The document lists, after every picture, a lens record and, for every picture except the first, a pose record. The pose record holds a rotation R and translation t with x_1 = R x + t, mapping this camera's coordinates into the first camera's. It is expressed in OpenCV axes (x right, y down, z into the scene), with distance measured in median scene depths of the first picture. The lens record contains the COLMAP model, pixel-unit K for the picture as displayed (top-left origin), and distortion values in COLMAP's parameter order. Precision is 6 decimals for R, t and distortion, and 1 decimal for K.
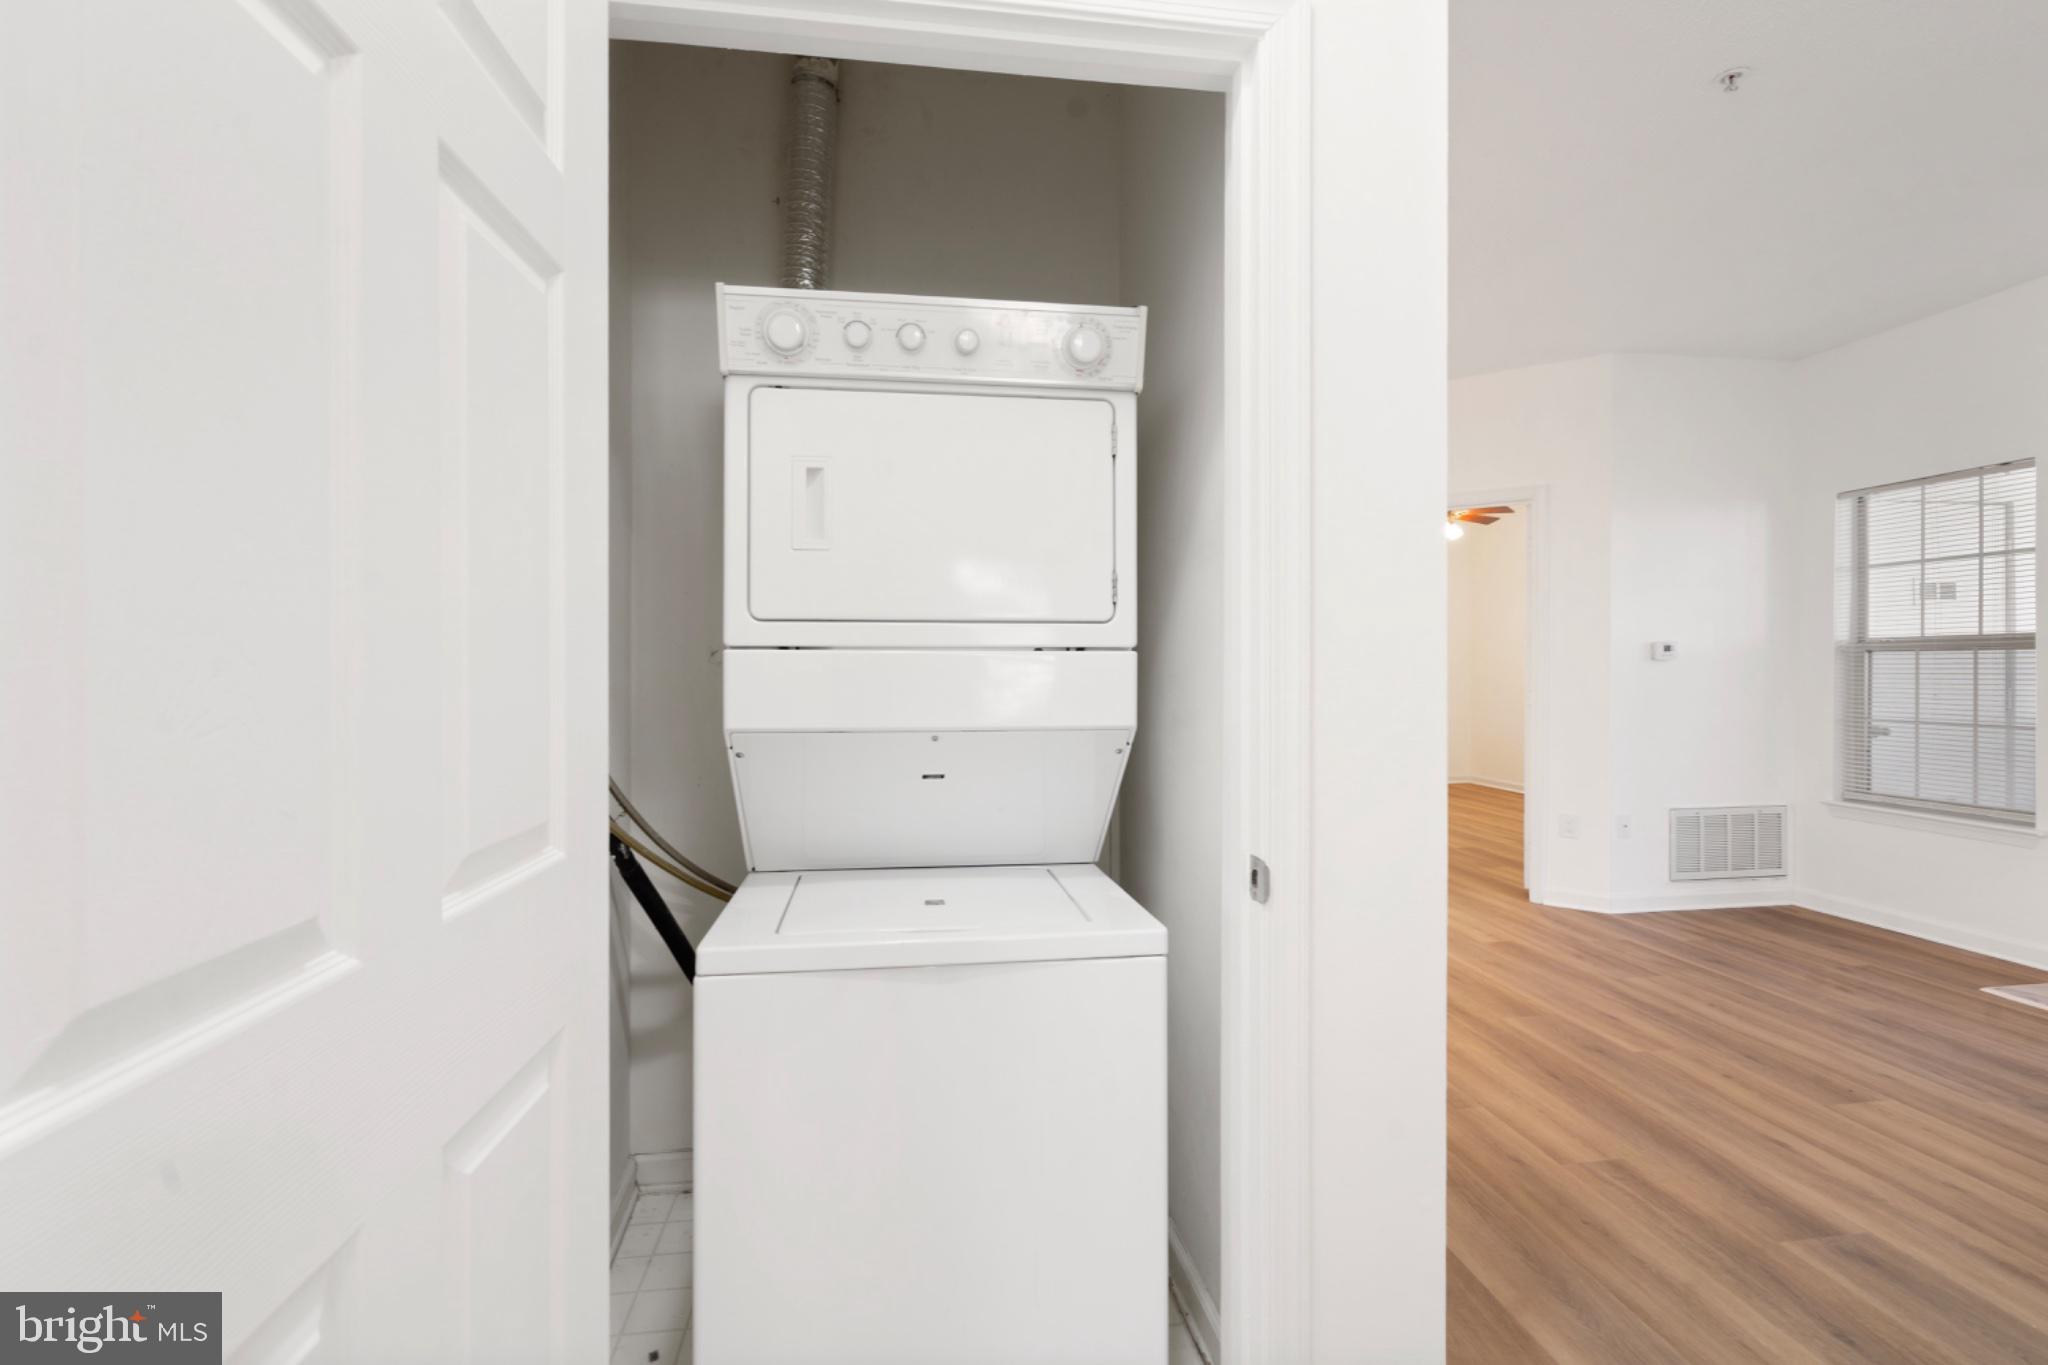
lens RADIAL K [[932.7, 0, 1023.0], [0, 932.7, 665.0], [0, 0, 1]] dist [-0.003386, 0.001190]
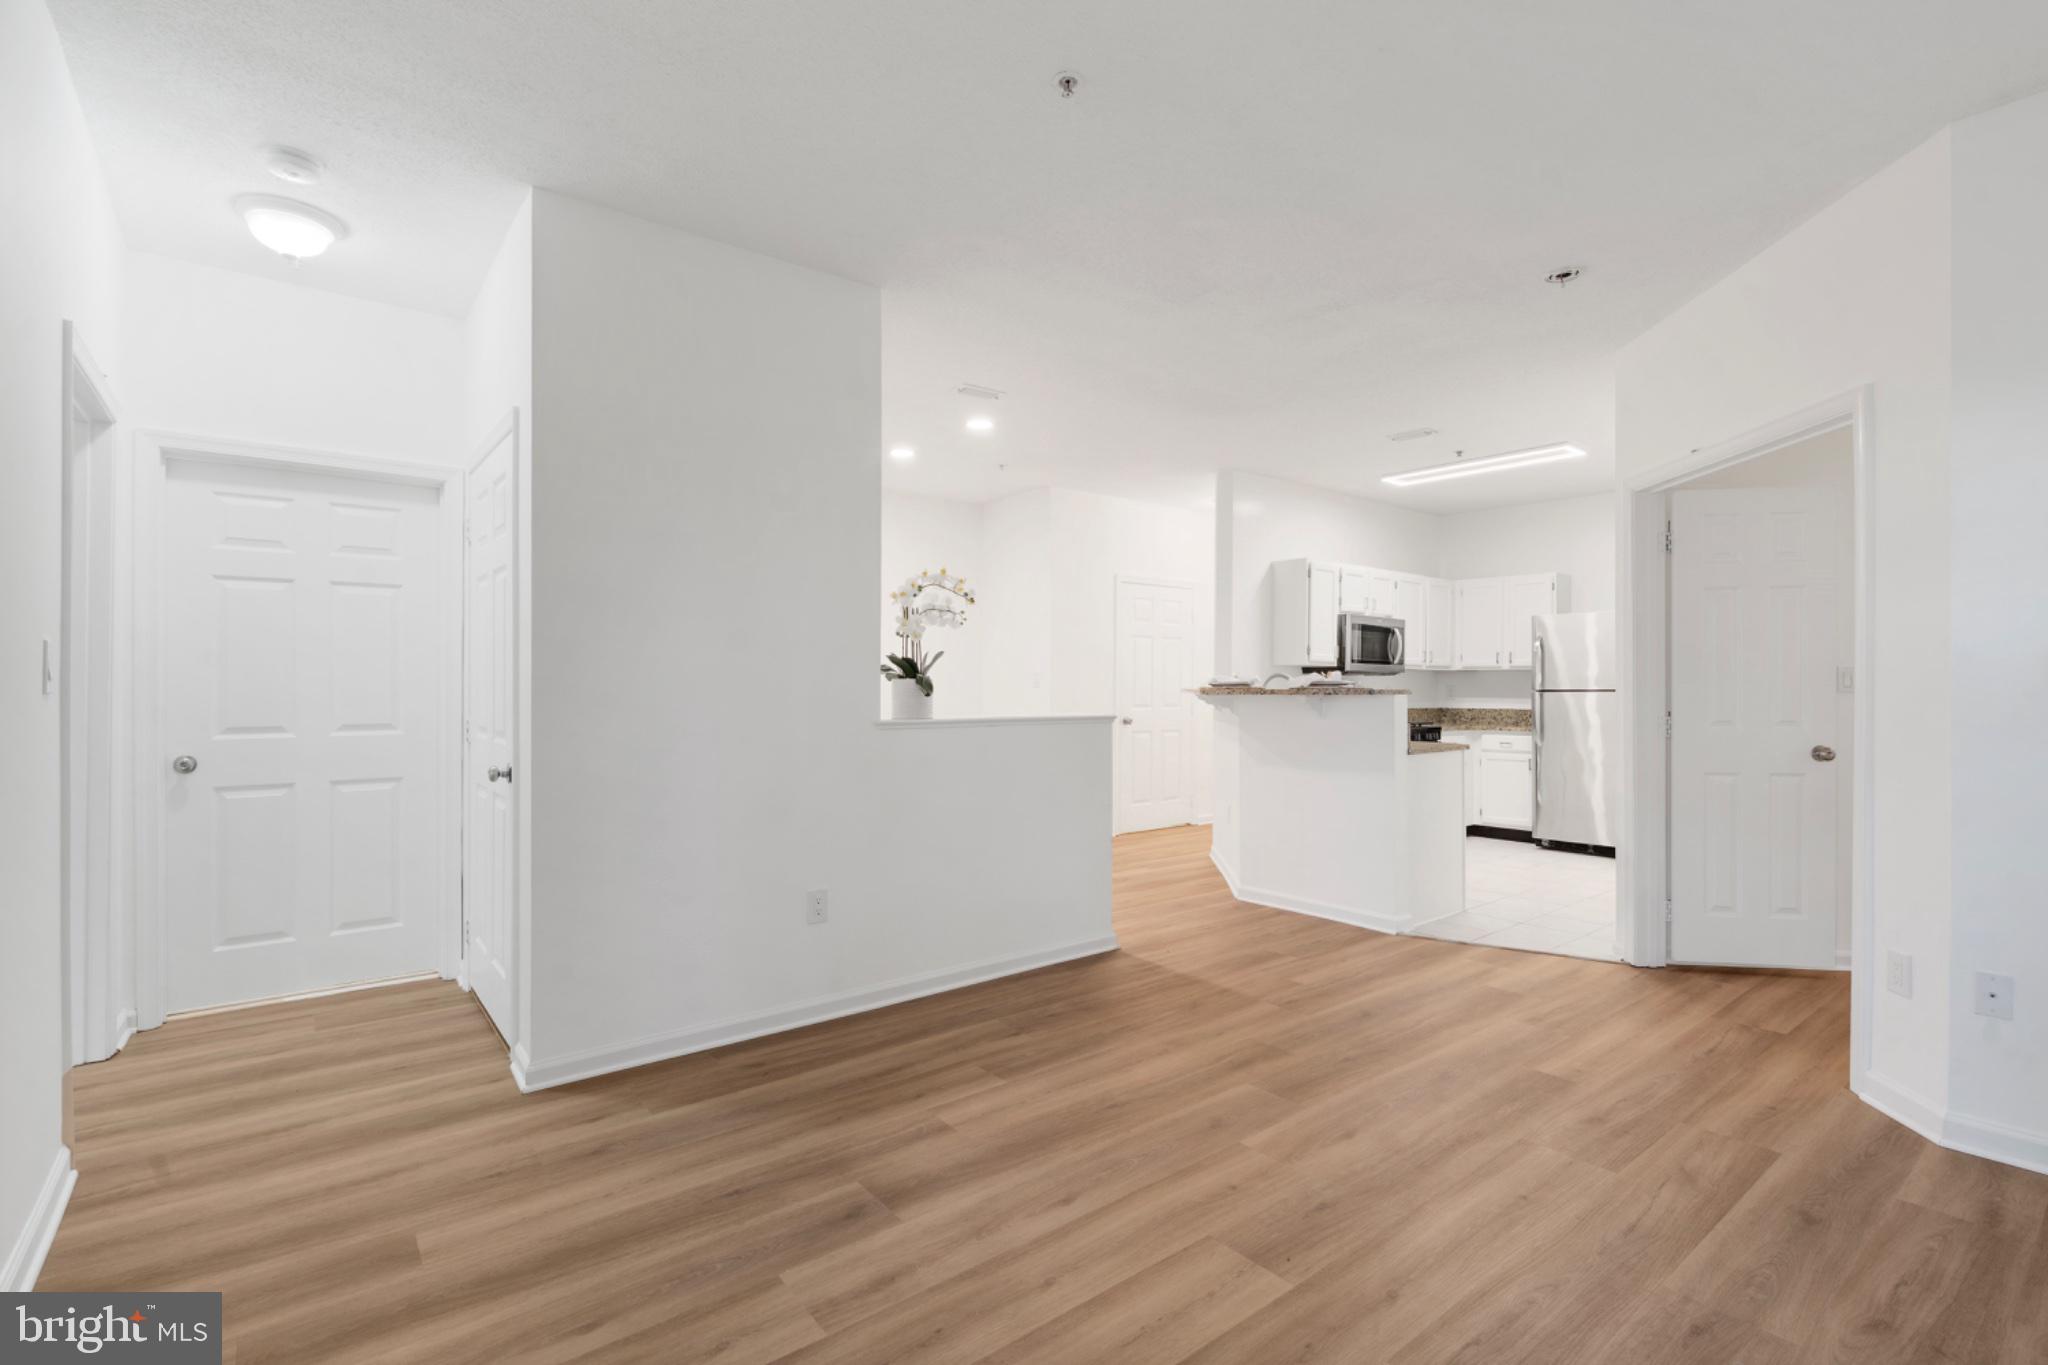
lens RADIAL K [[932.7, 0, 1023.8], [0, 932.7, 692.5], [0, 0, 1]] dist [-0.003386, 0.001190]
pose [[0.501351, 0.010686, -0.865178, 1.345847], [-0.003862, 0.999941, 0.010112, -0.006140], [0.865236, -0.001729, 0.501363, 0.414201]]
